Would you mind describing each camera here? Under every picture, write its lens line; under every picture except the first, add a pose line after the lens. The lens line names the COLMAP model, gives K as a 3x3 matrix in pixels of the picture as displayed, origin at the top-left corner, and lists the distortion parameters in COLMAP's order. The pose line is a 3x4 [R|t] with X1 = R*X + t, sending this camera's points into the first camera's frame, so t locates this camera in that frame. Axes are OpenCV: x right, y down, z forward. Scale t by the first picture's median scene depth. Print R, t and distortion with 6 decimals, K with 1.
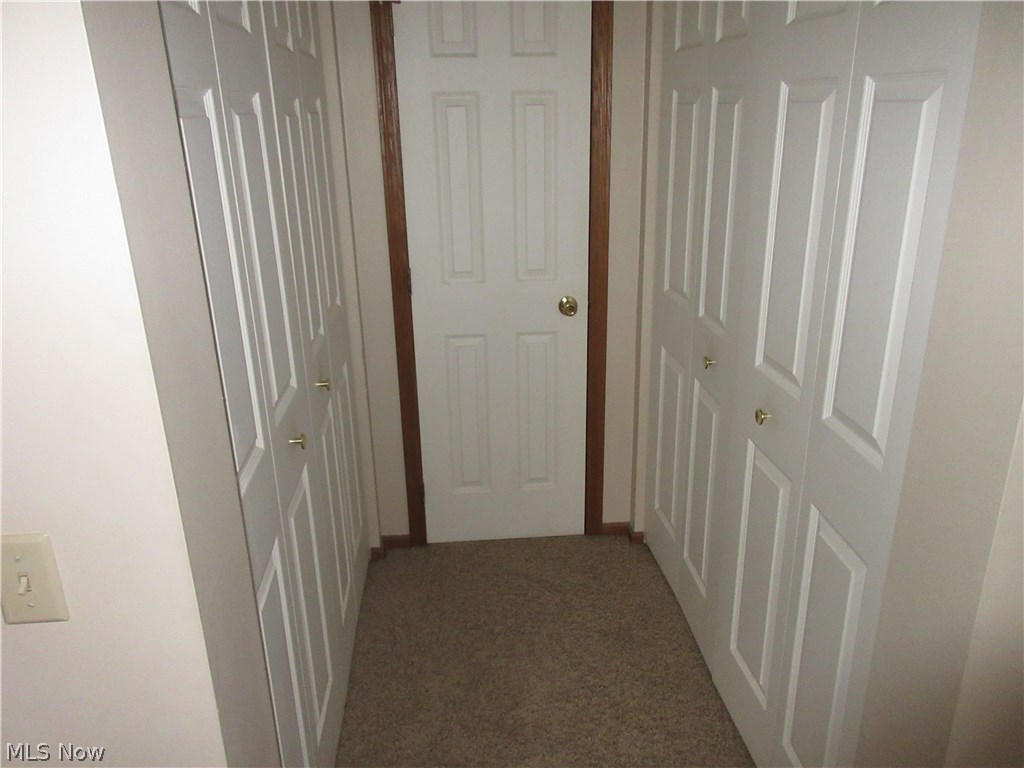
lens RADIAL K [[762.0, 0, 514.2], [0, 762.0, 380.3], [0, 0, 1]] dist [0.010694, 0.001859]
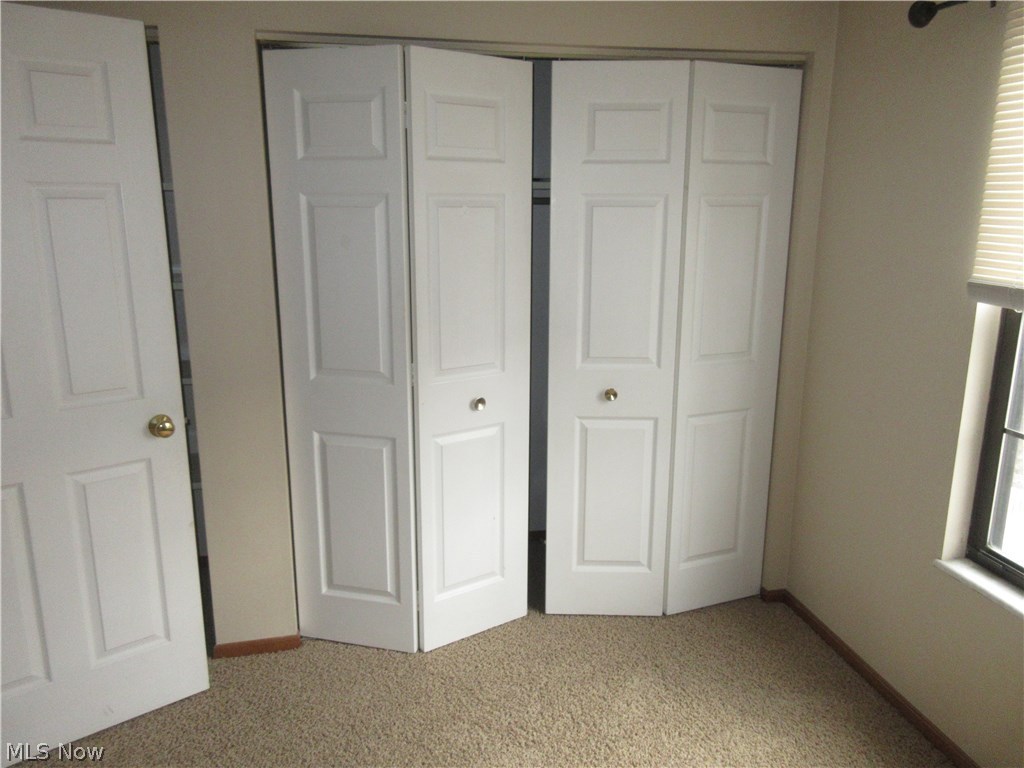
lens RADIAL K [[762.0, 0, 514.2], [0, 762.0, 380.3], [0, 0, 1]] dist [0.010694, 0.001859]
pose [[0.854181, -0.090793, 0.511987, -0.455776], [0.150184, 0.985751, -0.075754, -0.035442], [-0.497814, 0.141600, 0.855646, 0.103919]]
